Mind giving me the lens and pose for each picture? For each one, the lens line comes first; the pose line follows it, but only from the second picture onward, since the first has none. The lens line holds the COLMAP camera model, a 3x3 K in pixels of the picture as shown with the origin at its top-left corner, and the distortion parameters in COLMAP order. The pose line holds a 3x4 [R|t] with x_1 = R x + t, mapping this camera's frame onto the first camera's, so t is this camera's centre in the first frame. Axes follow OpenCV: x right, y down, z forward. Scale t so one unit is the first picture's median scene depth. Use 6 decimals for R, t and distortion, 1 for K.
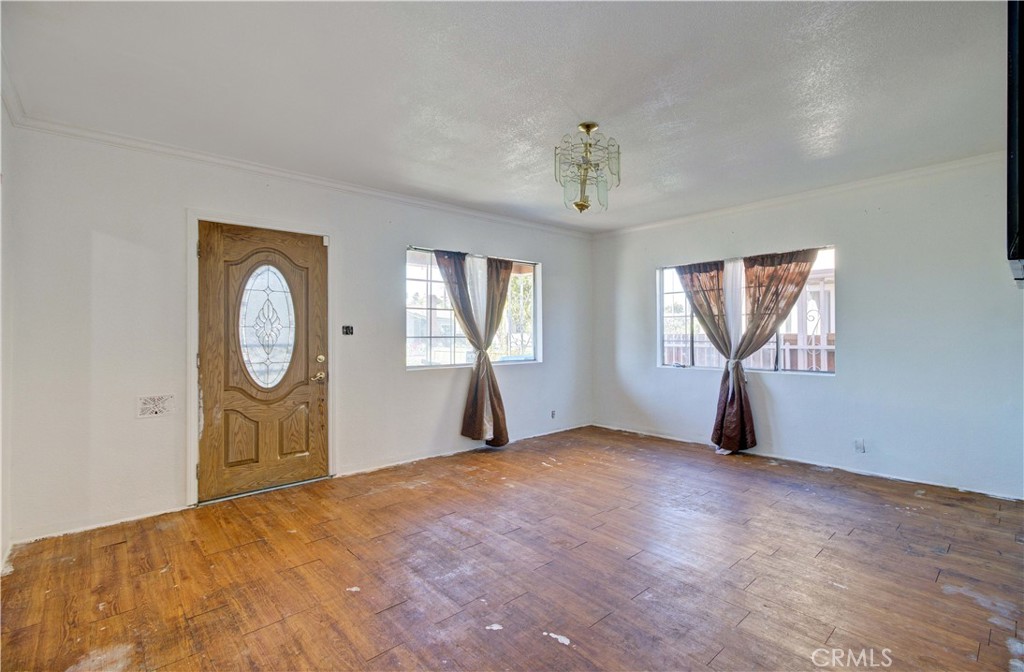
lens RADIAL K [[467.6, 0, 513.4], [0, 467.6, 330.5], [0, 0, 1]] dist [-0.016655, 0.005923]
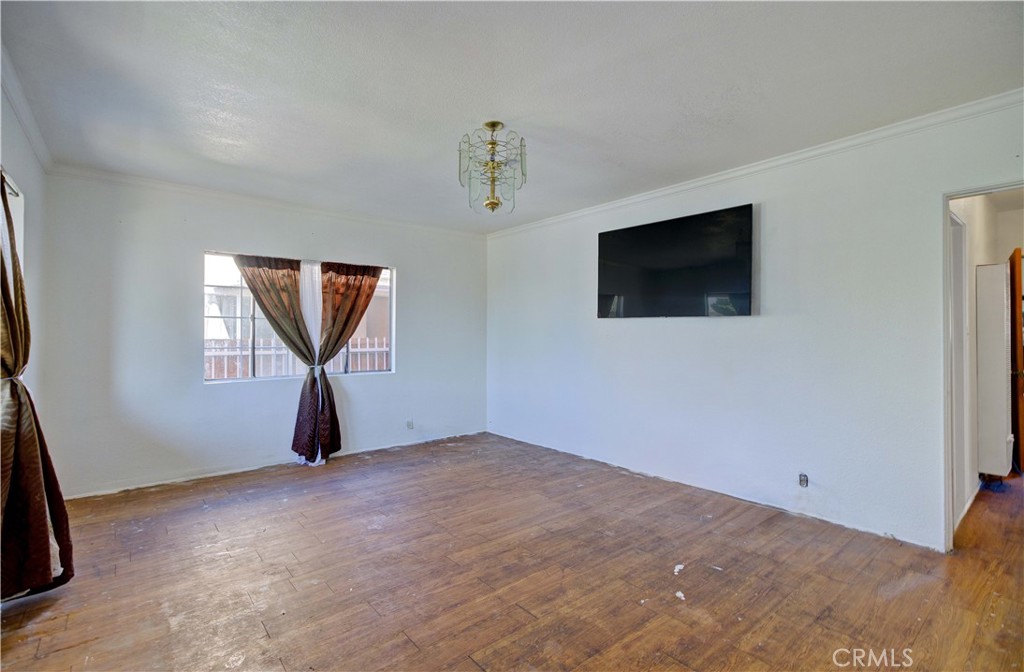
lens RADIAL K [[467.6, 0, 520.7], [0, 467.6, 333.3], [0, 0, 1]] dist [-0.016655, 0.005923]
pose [[0.028053, 0.012777, 0.999525, -0.618680], [-0.005175, 0.999907, -0.012636, 0.007243], [-0.999593, -0.004818, 0.028117, 0.704511]]
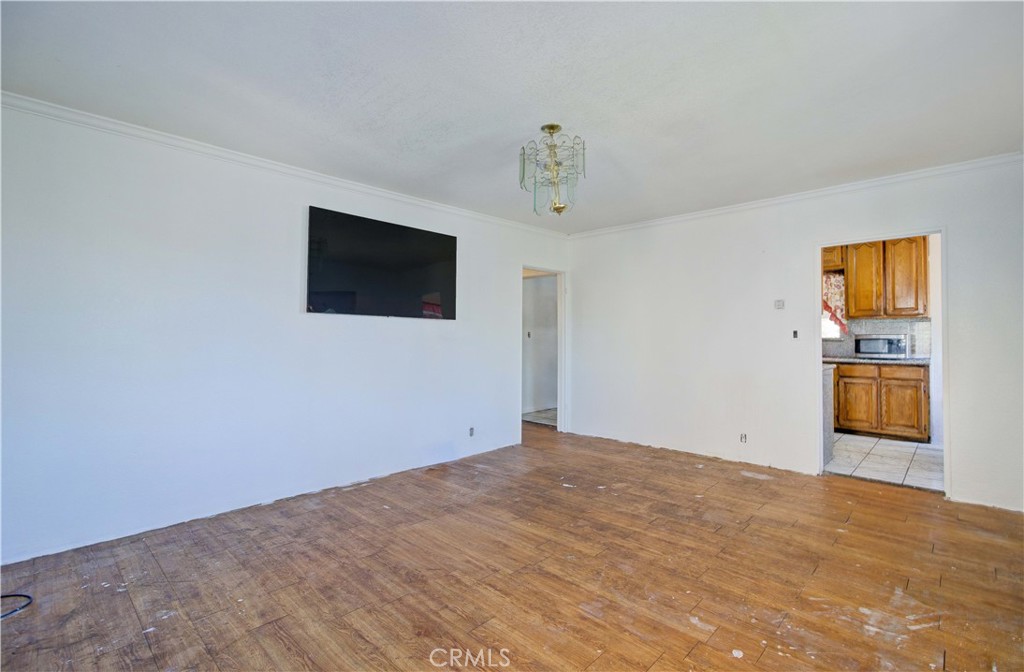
lens RADIAL K [[467.6, 0, 511.6], [0, 467.6, 334.1], [0, 0, 1]] dist [-0.016655, 0.005923]
pose [[-0.997545, 0.003968, -0.069916, 0.242949], [0.004627, 0.999946, -0.009273, 0.006510], [0.069875, -0.009574, -0.997510, 1.516390]]
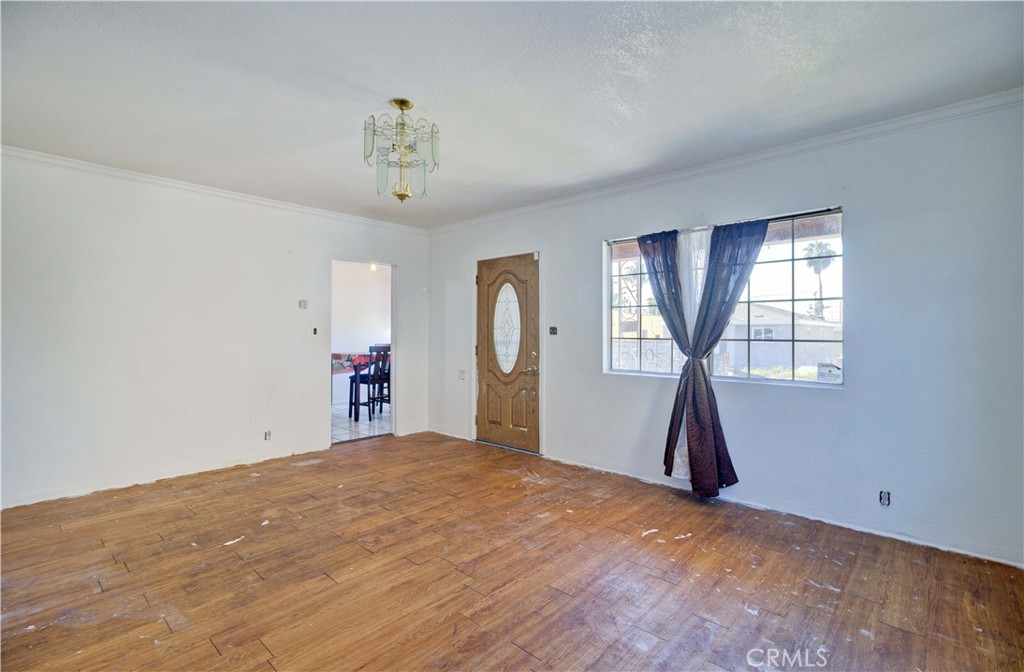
lens RADIAL K [[467.6, 0, 526.1], [0, 467.6, 339.3], [0, 0, 1]] dist [-0.016655, 0.005923]
pose [[0.117221, 0.017881, -0.992945, 0.822377], [-0.000759, 0.999839, 0.017916, -0.001102], [0.993106, -0.001347, 0.117216, 0.871099]]
